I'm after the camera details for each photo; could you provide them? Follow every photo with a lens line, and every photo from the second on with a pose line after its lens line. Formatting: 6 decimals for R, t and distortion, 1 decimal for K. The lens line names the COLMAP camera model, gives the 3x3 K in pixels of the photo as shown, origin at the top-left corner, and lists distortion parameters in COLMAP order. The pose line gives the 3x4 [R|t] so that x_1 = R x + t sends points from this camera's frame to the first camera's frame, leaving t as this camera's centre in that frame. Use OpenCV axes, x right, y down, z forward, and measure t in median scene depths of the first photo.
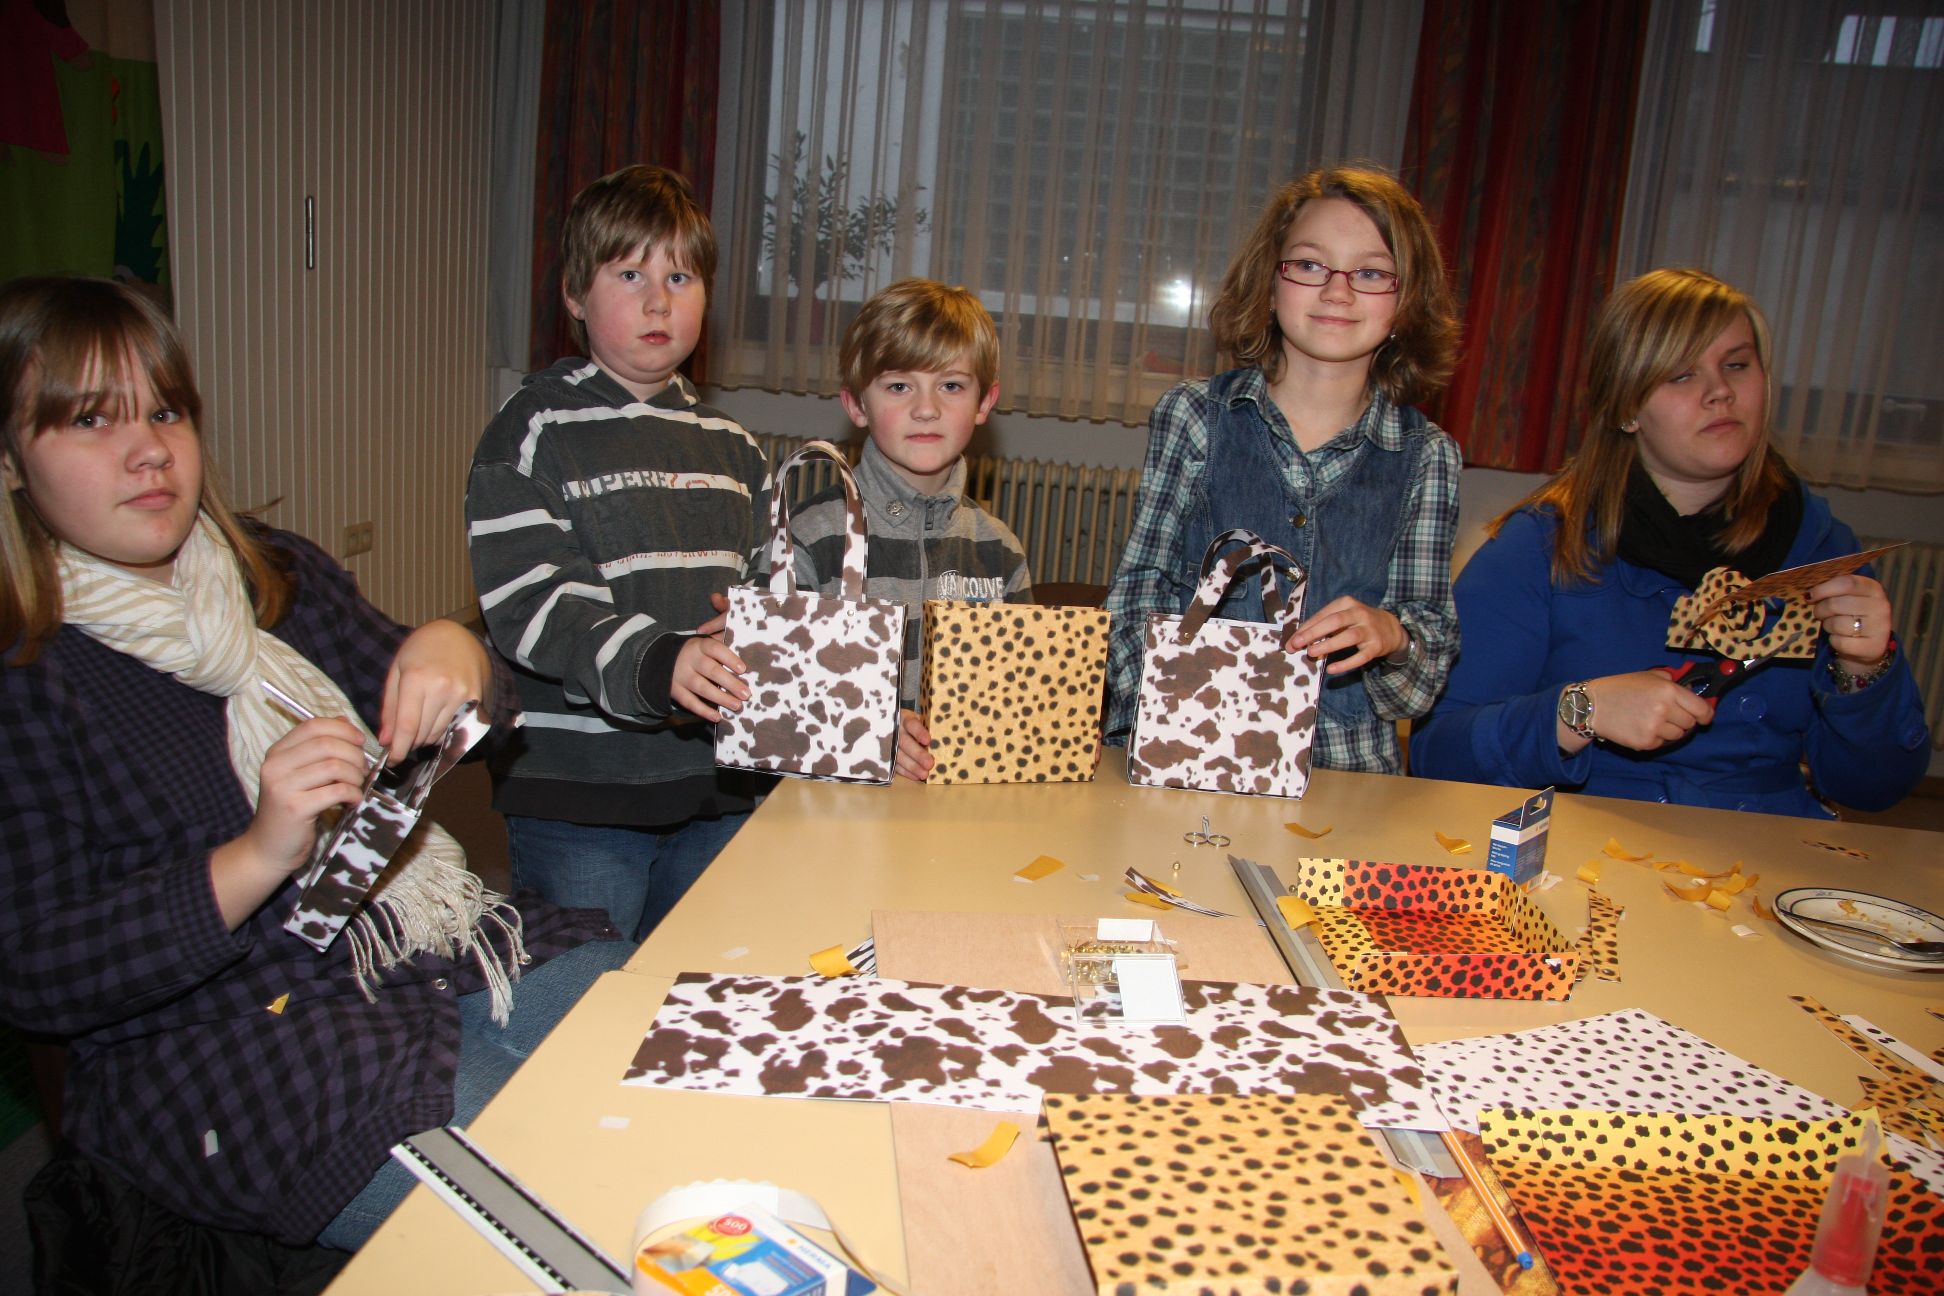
lens RADIAL K [[1608.3, 0, 972.0], [0, 1608.3, 648.0], [0, 0, 1]] dist [-0.164945, 0.068852]
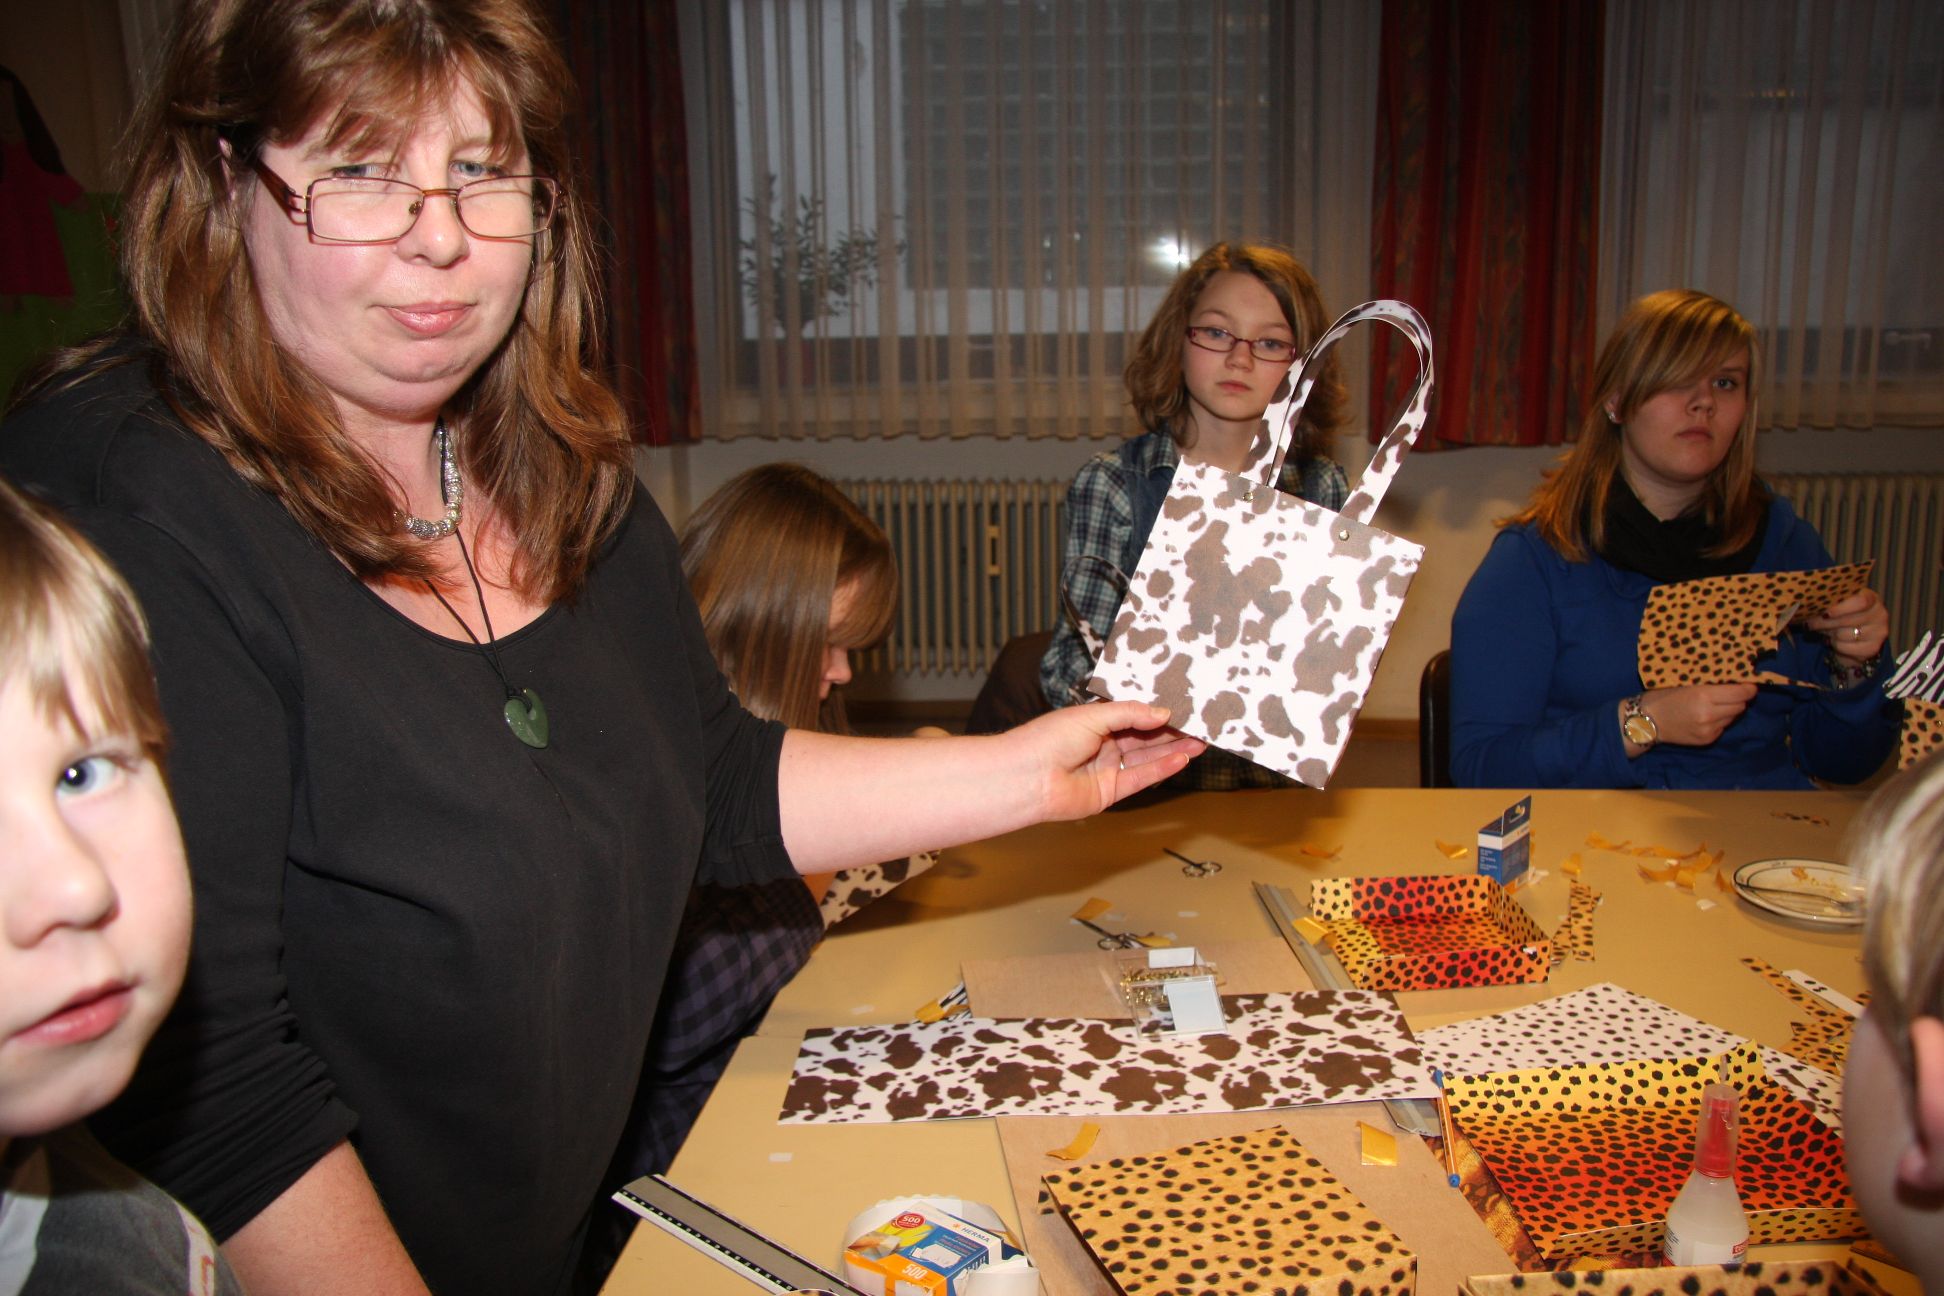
lens RADIAL K [[1747.8, 0, 972.0], [0, 1747.8, 648.0], [0, 0, 1]] dist [-0.159764, 0.003120]
pose [[0.995474, -0.094955, -0.003864, -0.025508], [0.094974, 0.995466, 0.005206, -0.080301], [0.003353, -0.005550, 0.999979, -0.318919]]
